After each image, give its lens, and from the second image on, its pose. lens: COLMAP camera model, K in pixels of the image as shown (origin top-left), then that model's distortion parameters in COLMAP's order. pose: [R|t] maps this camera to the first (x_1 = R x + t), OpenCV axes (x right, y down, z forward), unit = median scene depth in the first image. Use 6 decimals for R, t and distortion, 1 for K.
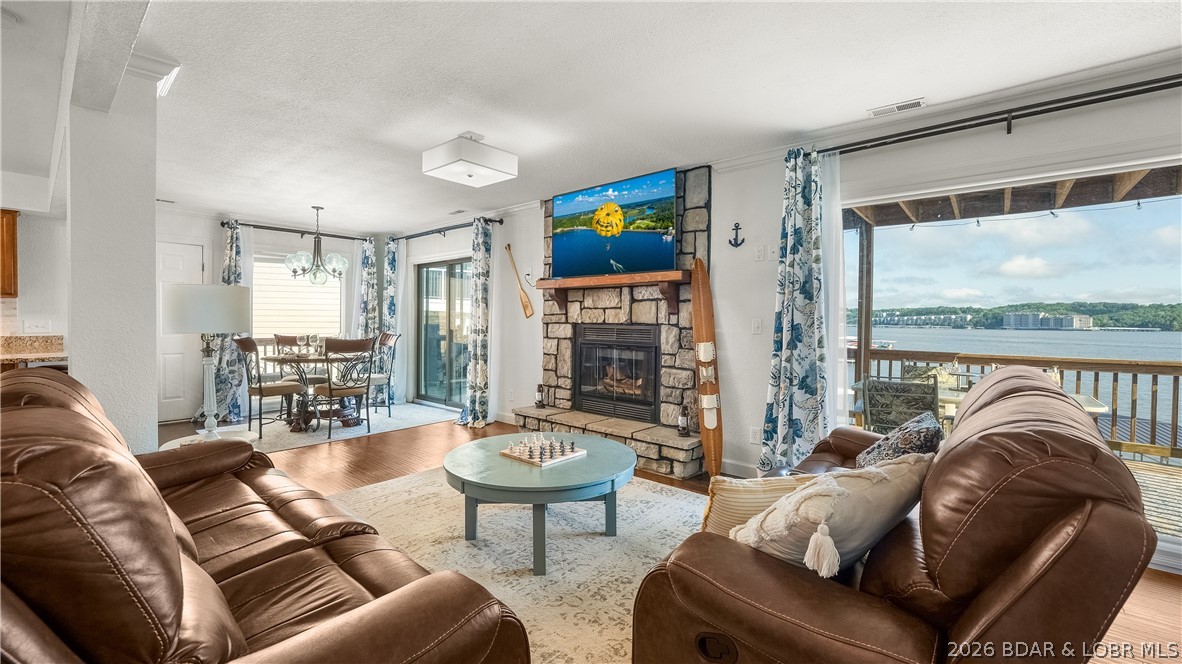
lens RADIAL K [[495.3, 0, 591.0], [0, 495.3, 332.0], [0, 0, 1]] dist [0.000458, -0.000012]
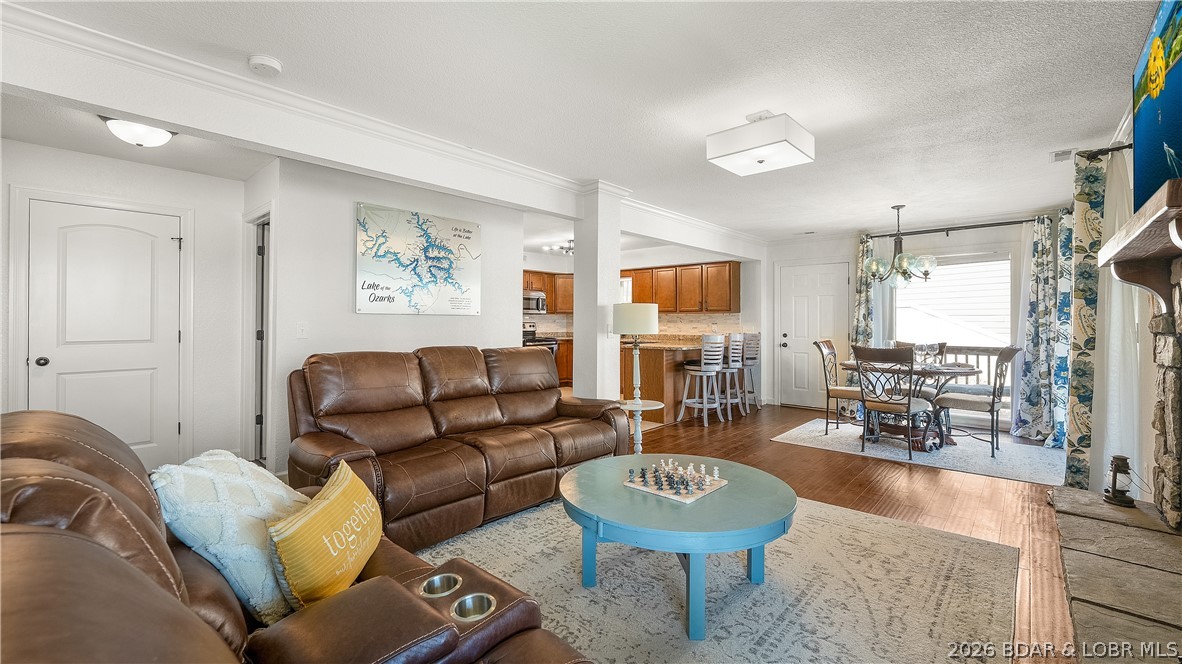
lens RADIAL K [[487.4, 0, 589.2], [0, 487.4, 320.1], [0, 0, 1]] dist [0.000002, -0.000045]
pose [[-0.032604, -0.012270, -0.999393, 0.381164], [-0.026680, 0.999579, -0.011402, -0.010708], [0.999112, 0.026292, -0.032918, 0.447984]]
